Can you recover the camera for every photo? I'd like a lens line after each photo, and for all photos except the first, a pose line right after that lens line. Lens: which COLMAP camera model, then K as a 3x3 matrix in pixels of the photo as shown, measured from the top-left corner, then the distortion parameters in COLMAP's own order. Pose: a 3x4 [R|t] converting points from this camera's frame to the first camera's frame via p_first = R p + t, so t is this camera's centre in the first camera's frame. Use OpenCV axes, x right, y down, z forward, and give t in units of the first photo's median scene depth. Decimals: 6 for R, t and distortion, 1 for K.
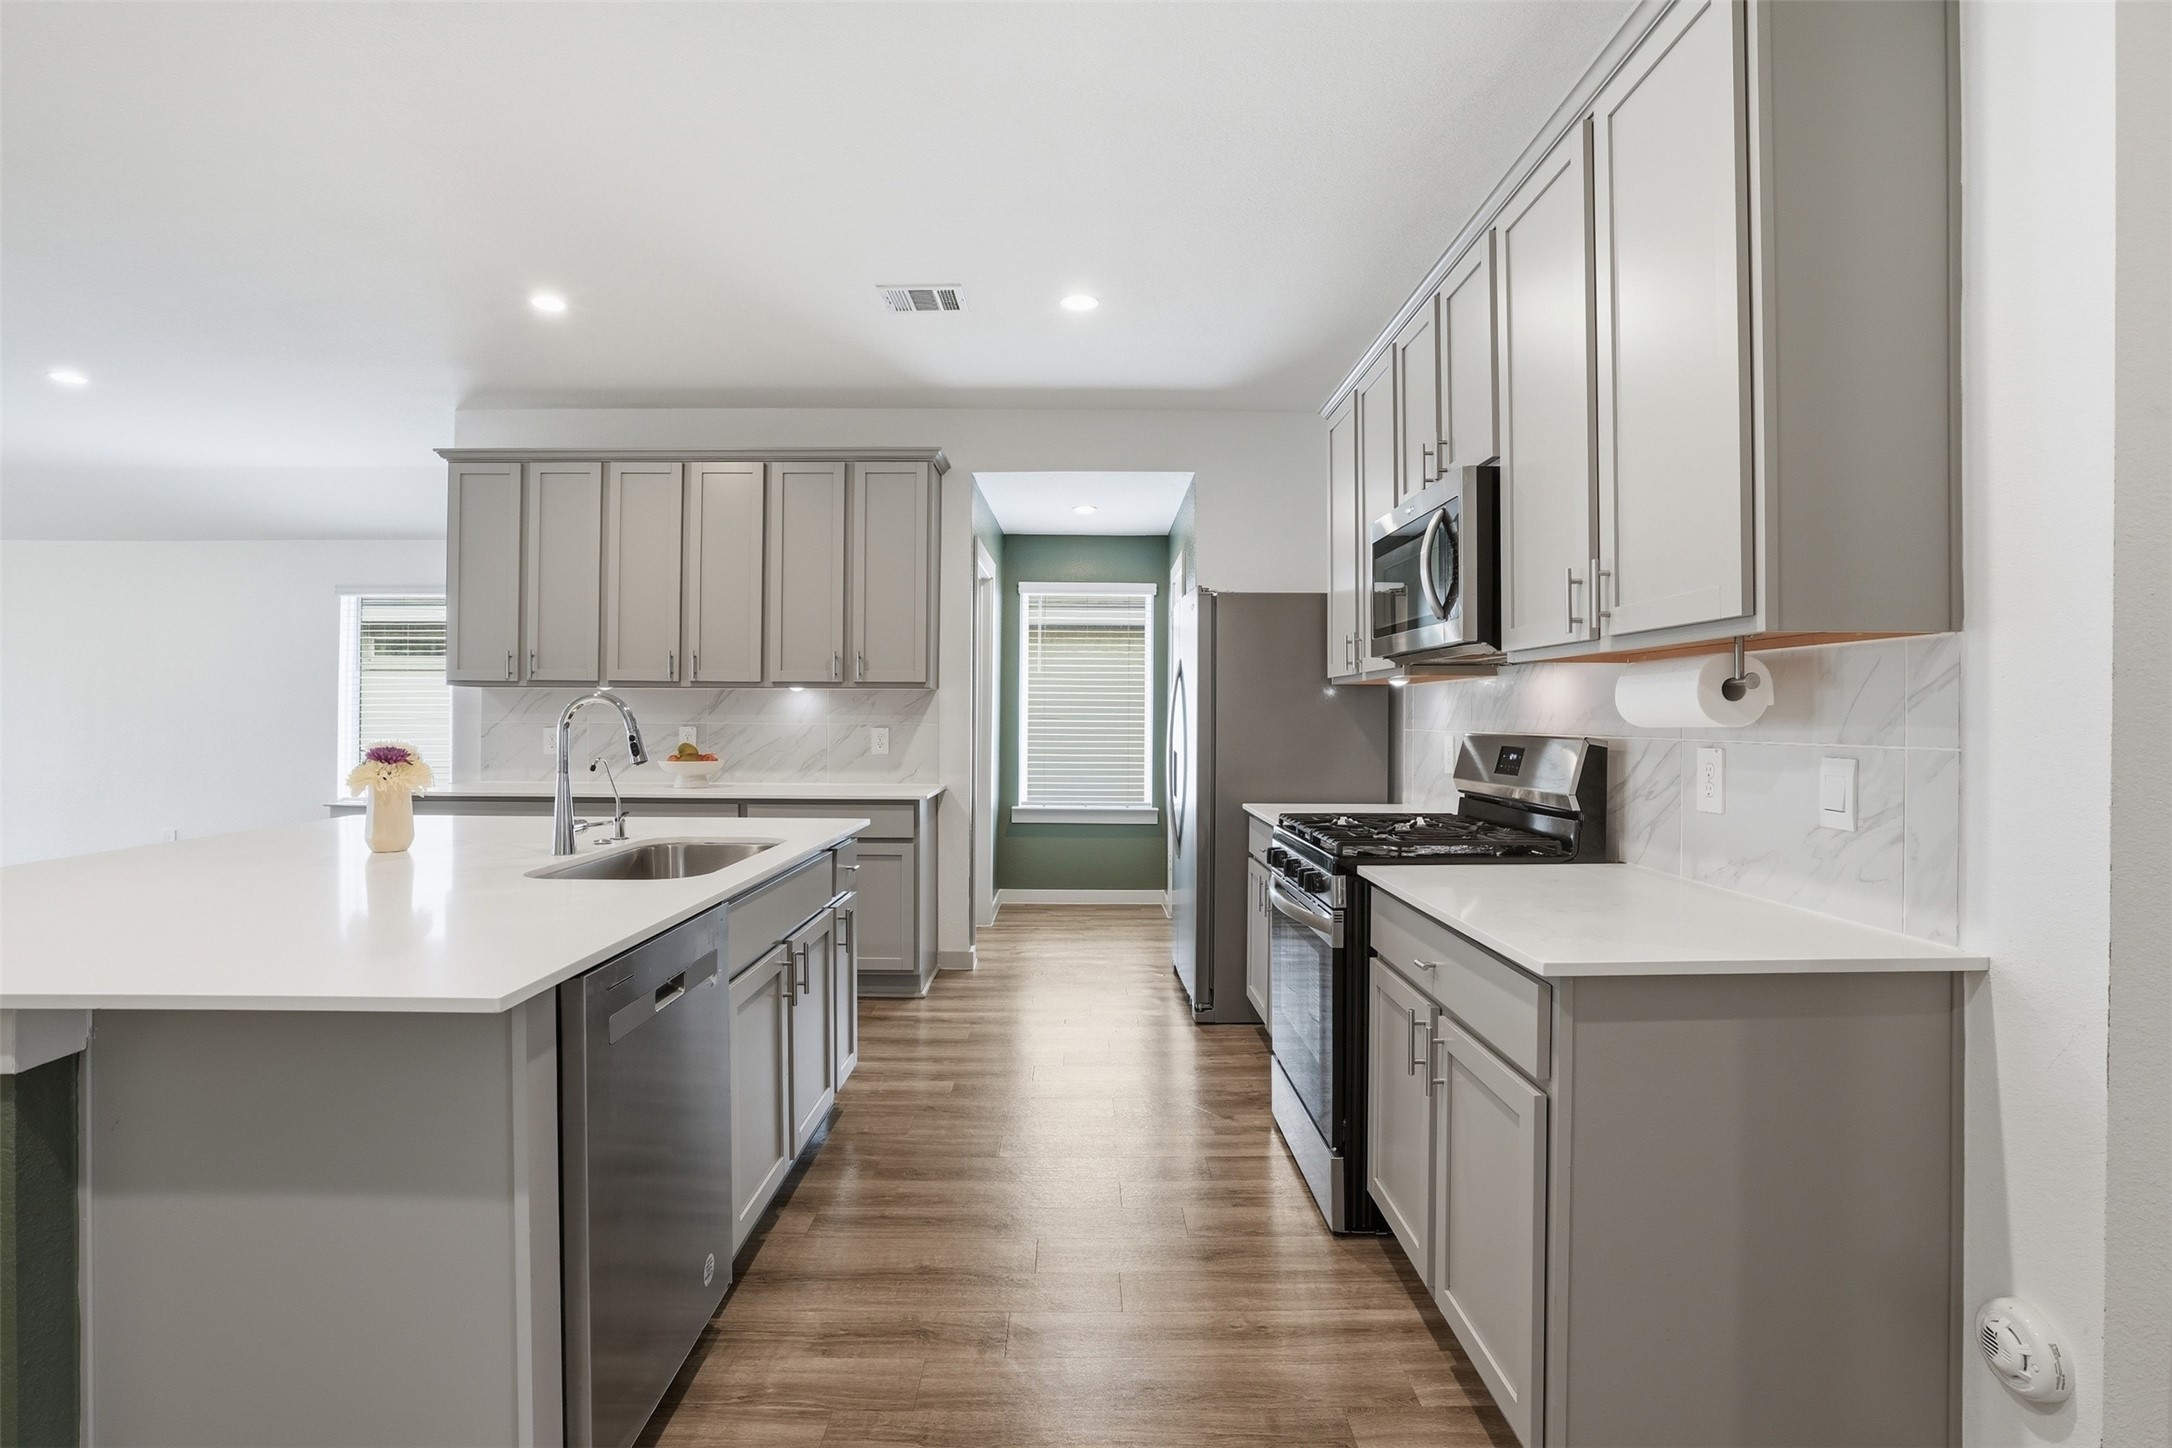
lens RADIAL K [[1032.2, 0, 1086.3], [0, 1032.2, 715.3], [0, 0, 1]] dist [-0.043248, 0.006216]
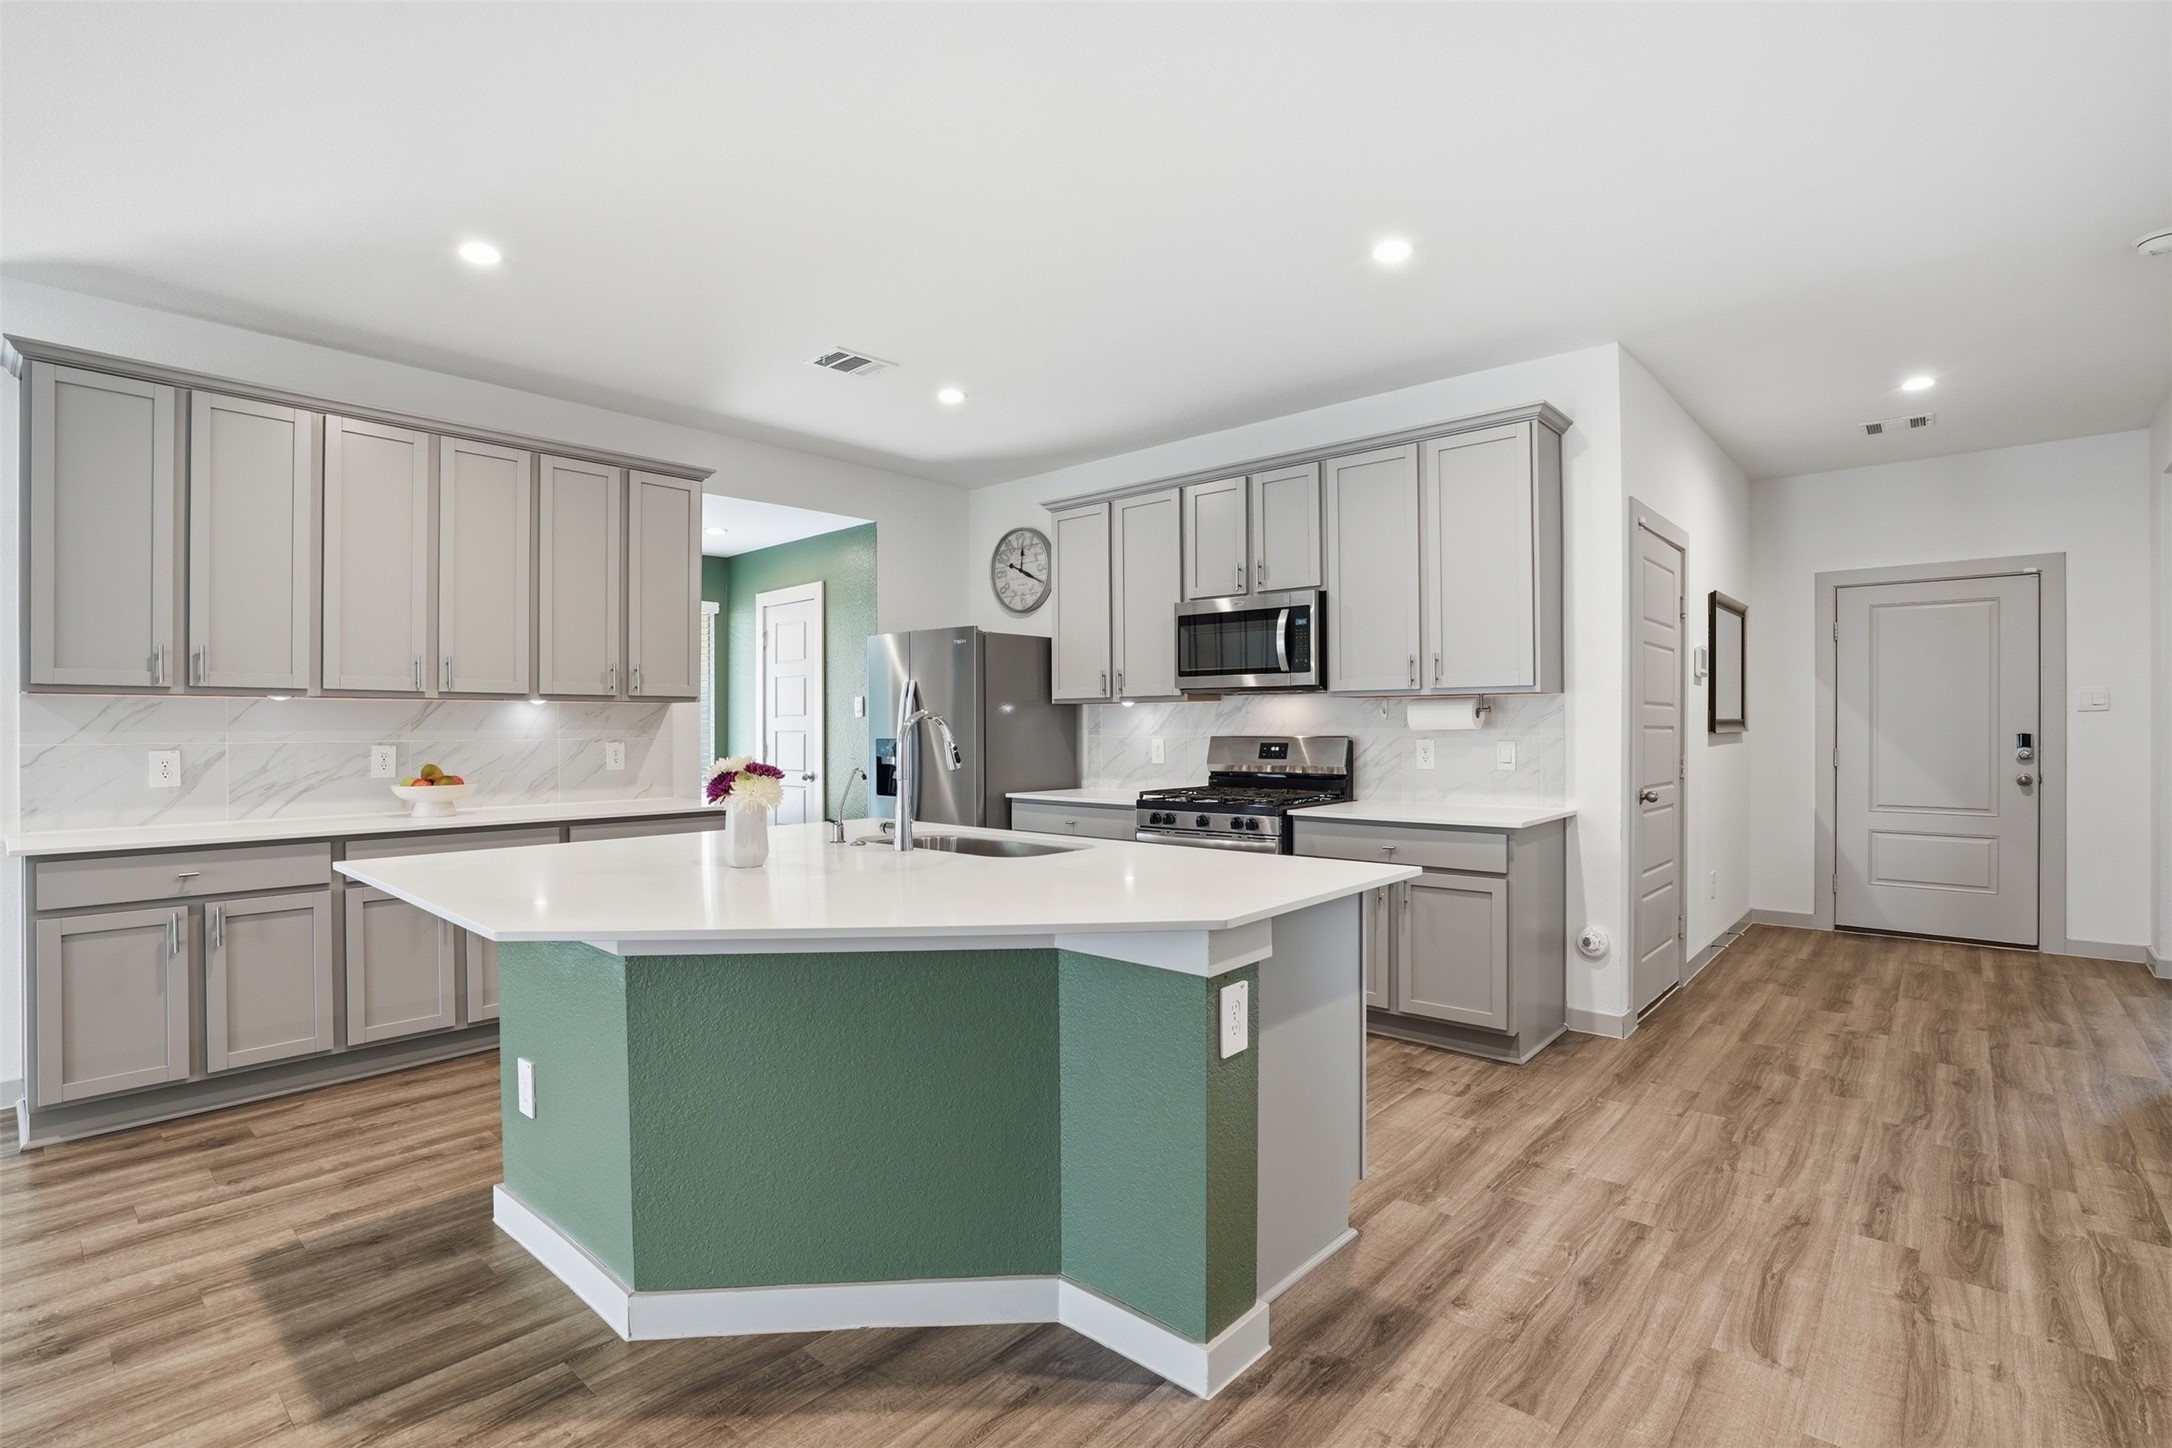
lens RADIAL K [[1032.2, 0, 1093.8], [0, 1032.2, 715.8], [0, 0, 1]] dist [-0.043248, 0.006216]
pose [[0.661599, 0.000208, 0.749858, -0.765592], [0.006615, 0.999959, -0.006114, -0.004871], [-0.749829, 0.009005, 0.661571, 0.042677]]
